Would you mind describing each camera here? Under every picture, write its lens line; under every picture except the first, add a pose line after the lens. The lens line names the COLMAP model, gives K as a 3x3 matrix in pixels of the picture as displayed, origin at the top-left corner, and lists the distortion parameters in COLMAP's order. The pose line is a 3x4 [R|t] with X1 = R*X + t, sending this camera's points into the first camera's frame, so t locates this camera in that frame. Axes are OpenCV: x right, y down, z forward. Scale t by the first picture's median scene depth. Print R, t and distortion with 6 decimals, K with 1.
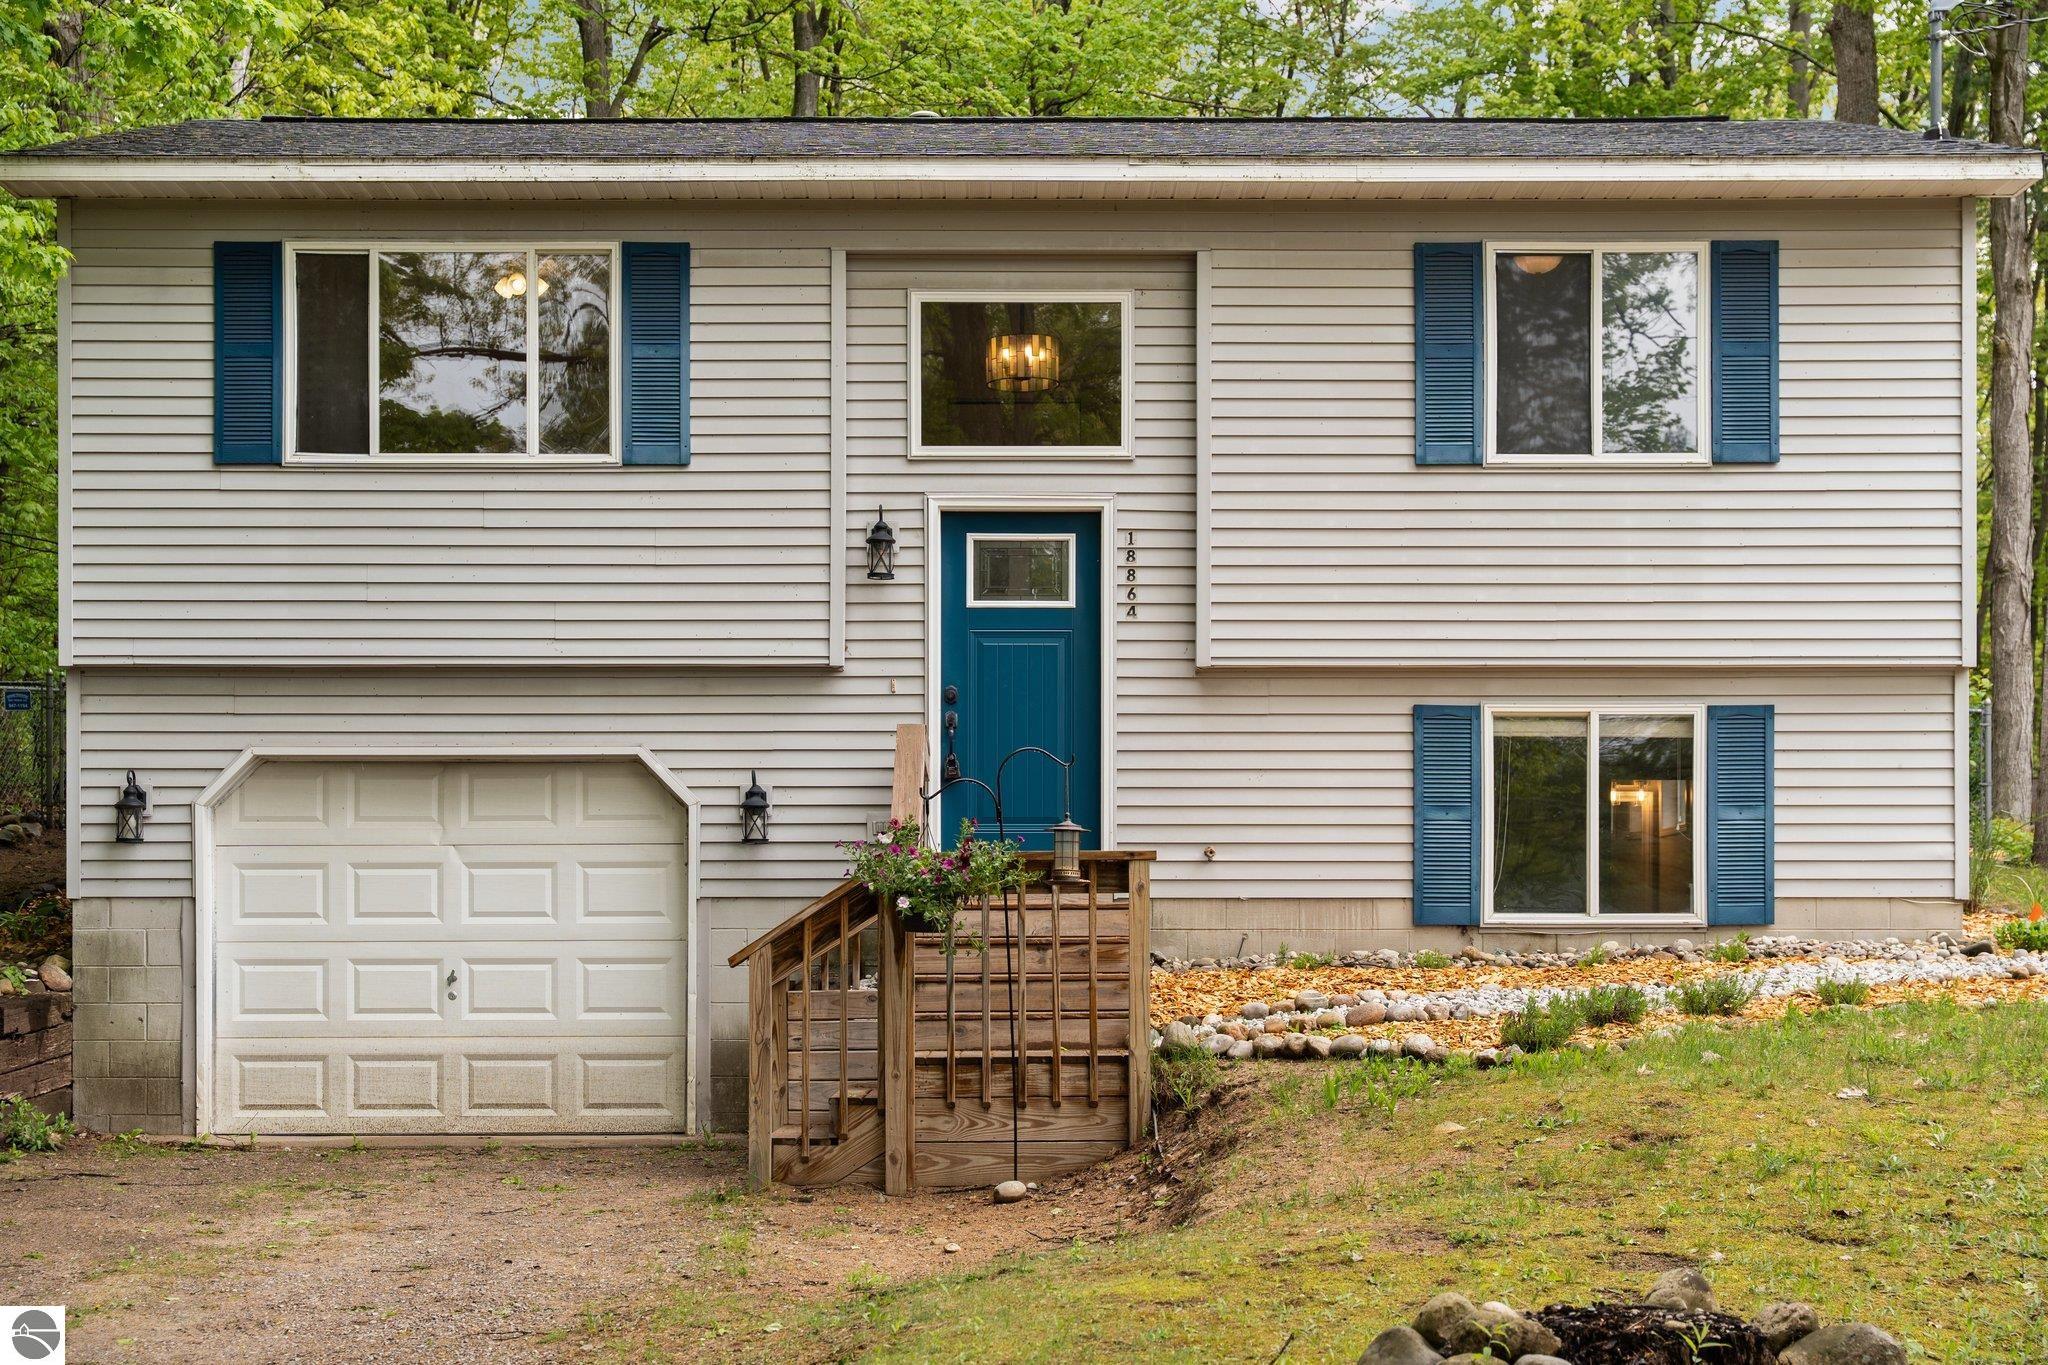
lens RADIAL K [[3123.6, 0, 1035.0], [0, 3123.6, 788.8], [0, 0, 1]] dist [0.036935, 0.000000]
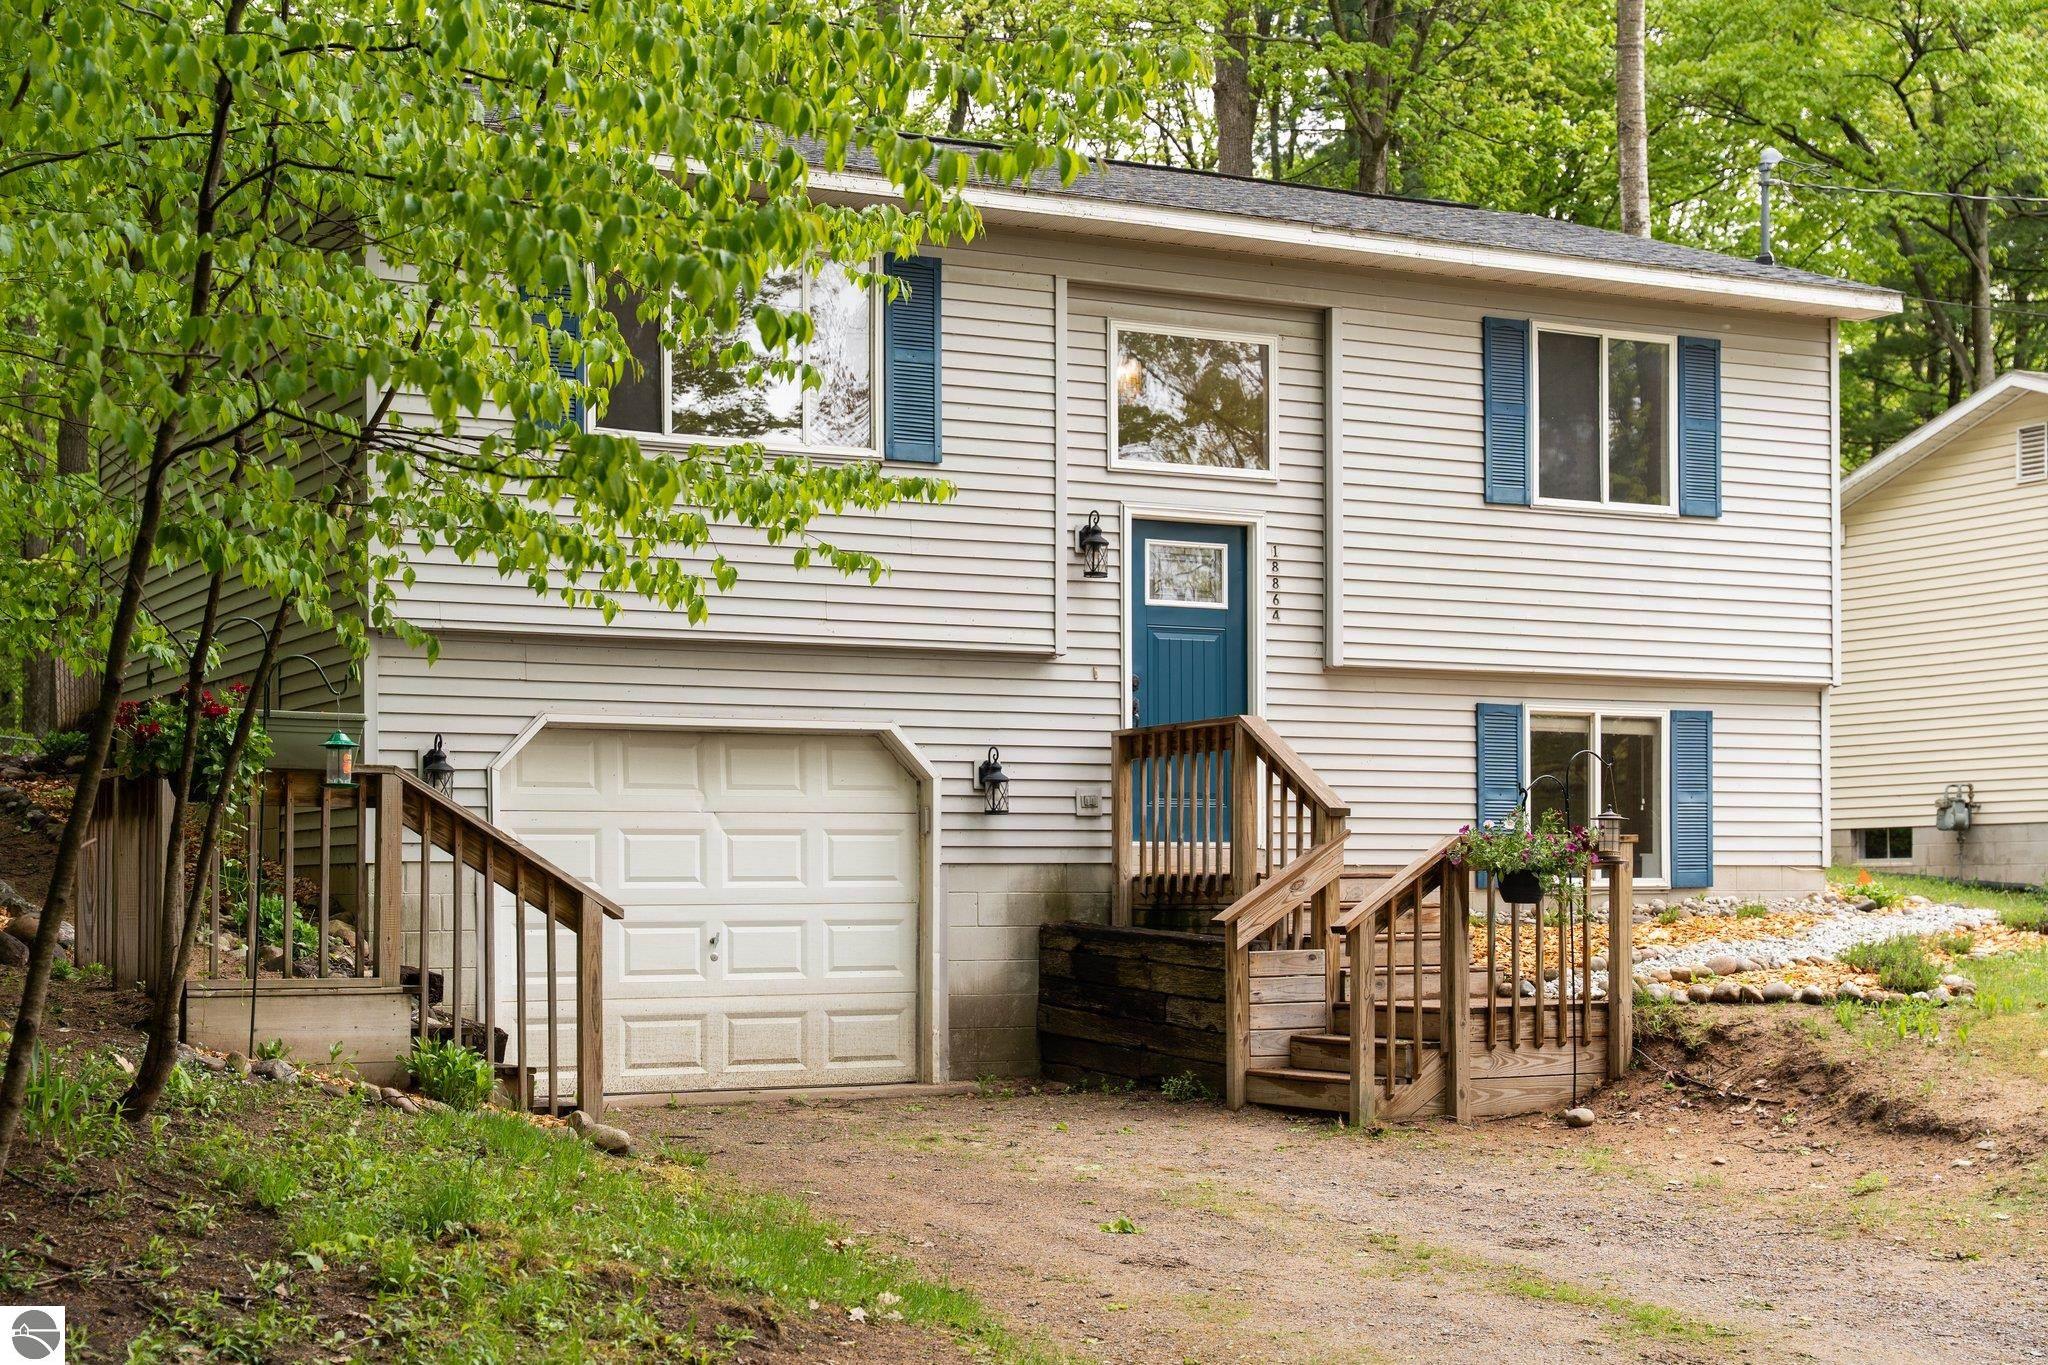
lens RADIAL K [[3048.1, 0, 1020.3], [0, 3048.1, 696.0], [0, 0, 1]] dist [0.021649, 0.000000]
pose [[0.882315, 0.027980, 0.469826, -0.578872], [-0.022493, 0.999597, -0.017290, -0.005528], [-0.470121, 0.004688, 0.882590, 0.055743]]
